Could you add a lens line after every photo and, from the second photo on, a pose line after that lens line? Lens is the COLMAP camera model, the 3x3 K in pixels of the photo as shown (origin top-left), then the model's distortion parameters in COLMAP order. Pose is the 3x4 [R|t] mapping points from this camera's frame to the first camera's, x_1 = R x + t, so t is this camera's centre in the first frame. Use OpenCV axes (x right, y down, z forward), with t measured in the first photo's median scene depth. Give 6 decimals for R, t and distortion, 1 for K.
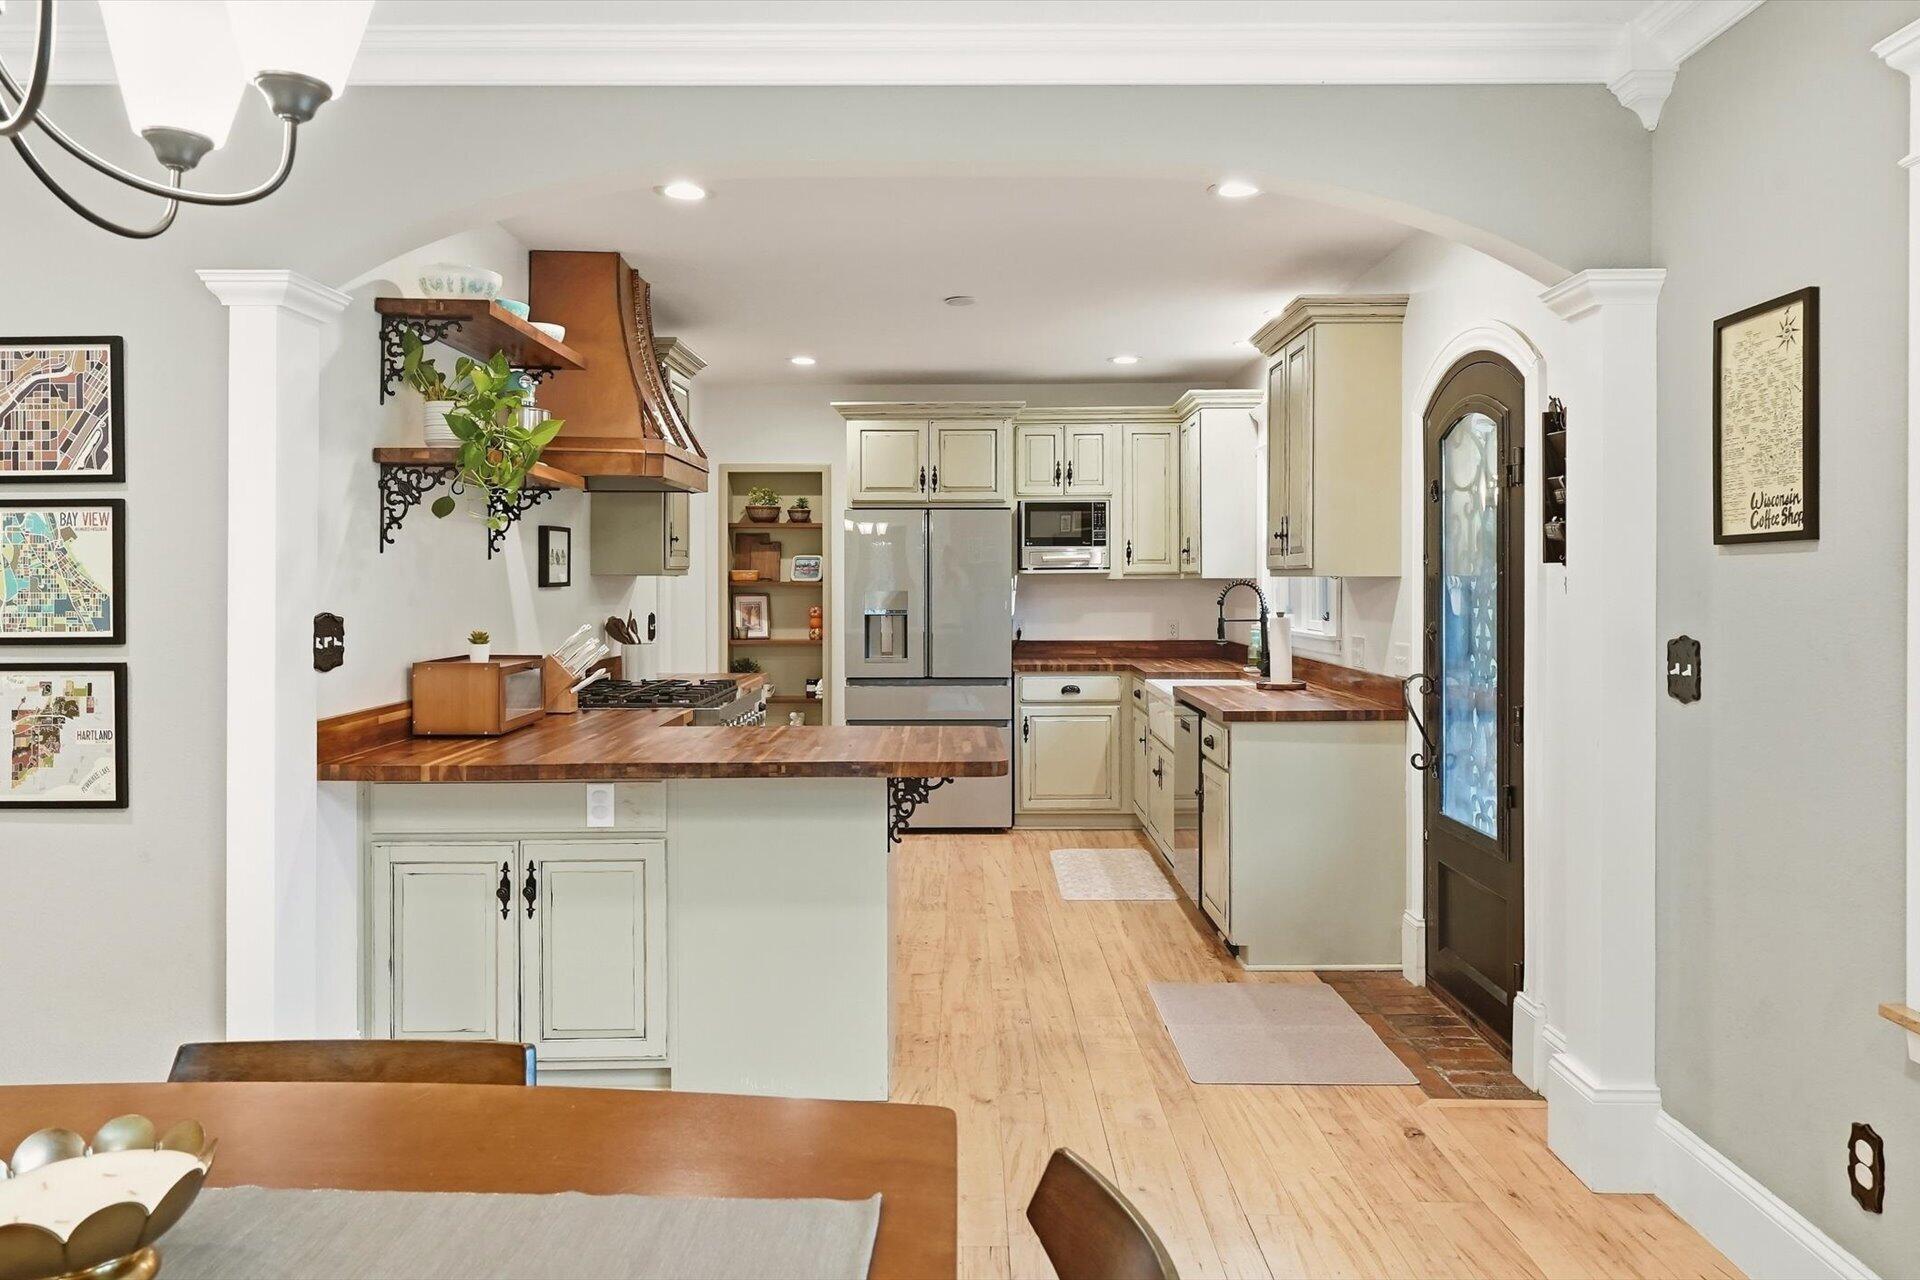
lens RADIAL K [[1317.9, 0, 959.5], [0, 1317.9, 581.1], [0, 0, 1]] dist [-0.003434, -0.001803]
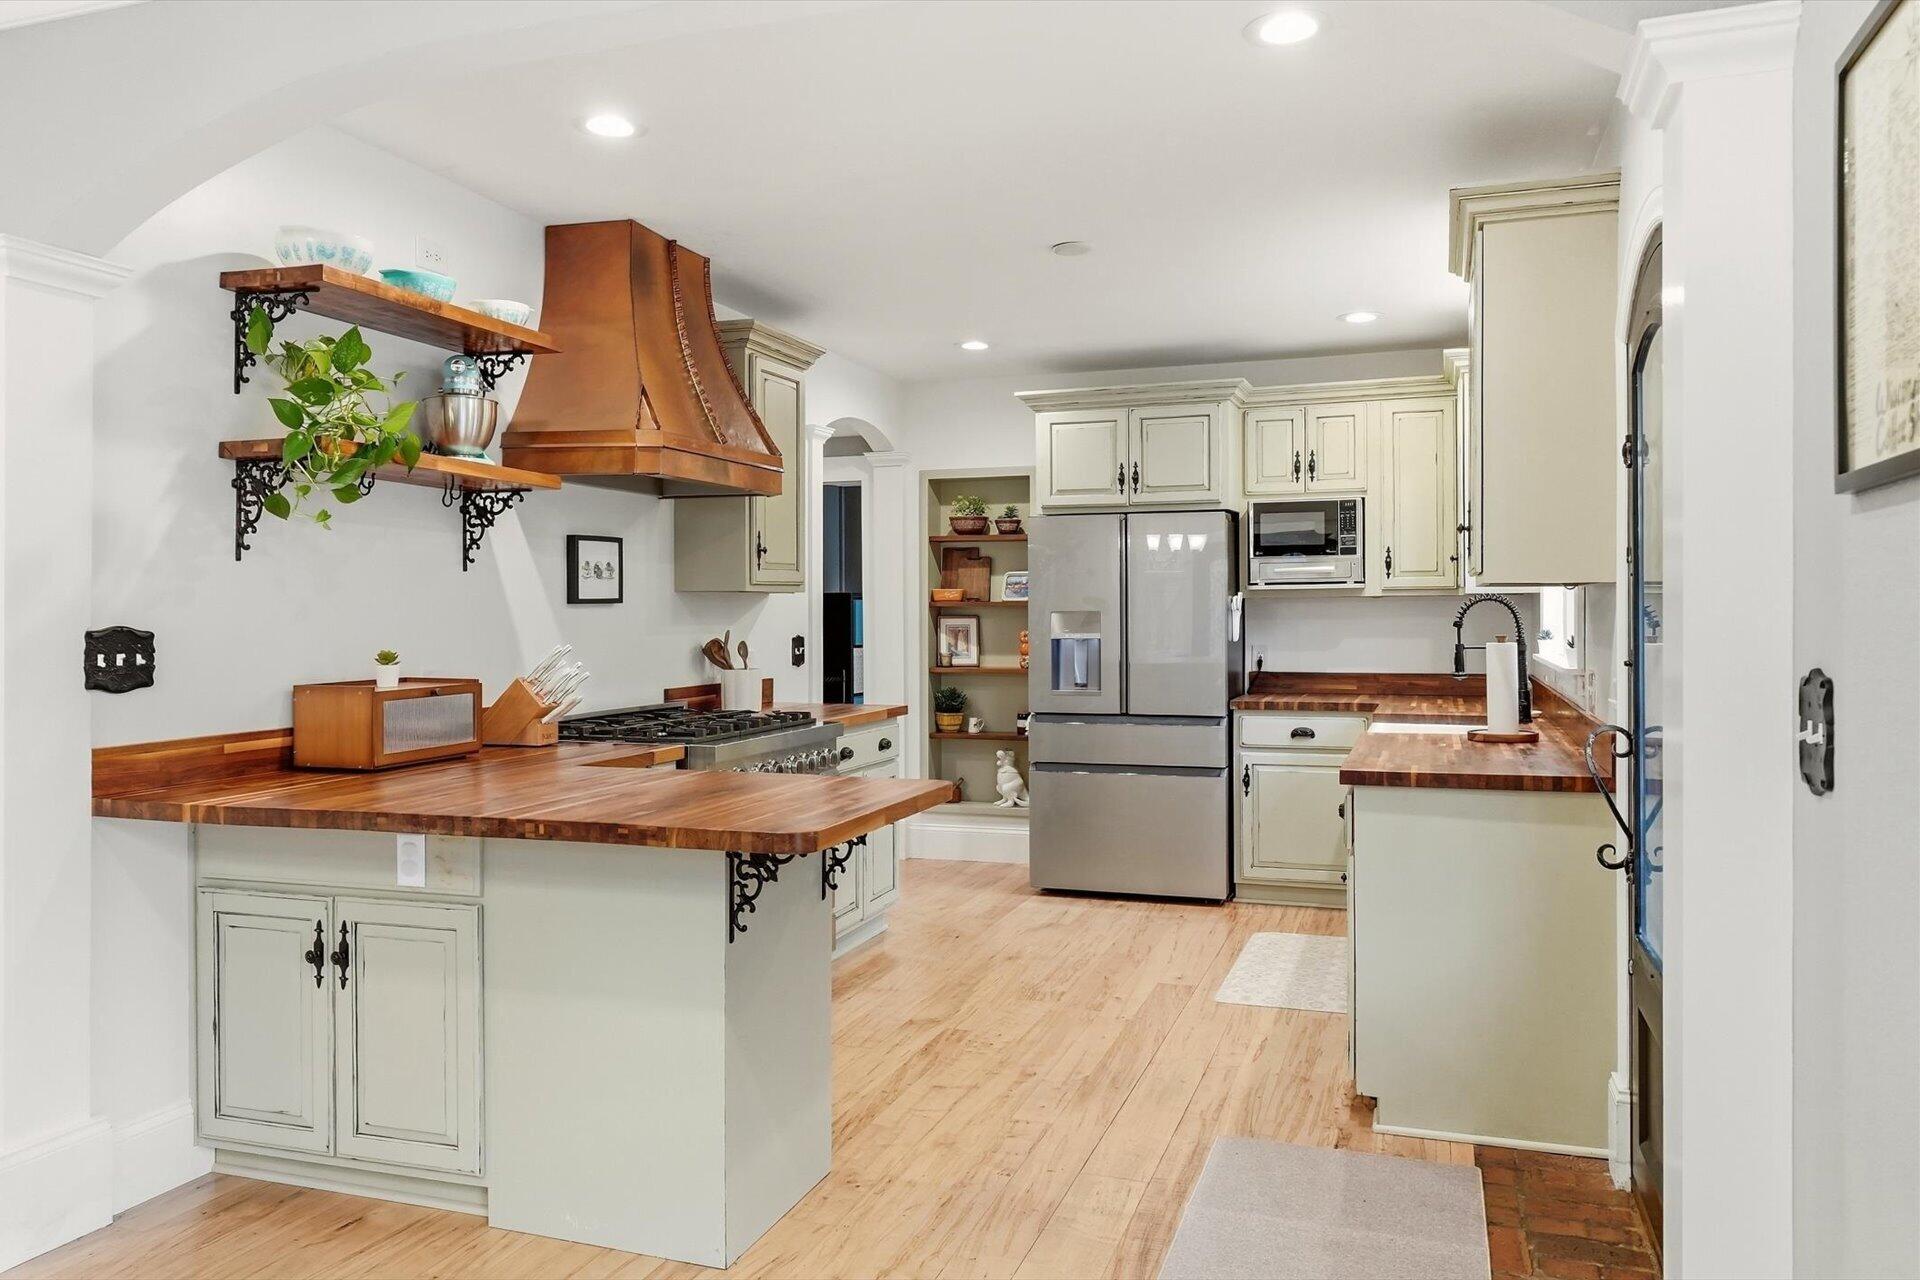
lens RADIAL K [[1369.0, 0, 956.2], [0, 1369.0, 610.3], [0, 0, 1]] dist [0.001183, 0.000566]
pose [[0.945551, -0.002323, -0.325467, 0.203773], [0.002599, 0.999997, 0.000411, 0.008260], [0.325465, -0.001234, 0.945553, 0.181628]]
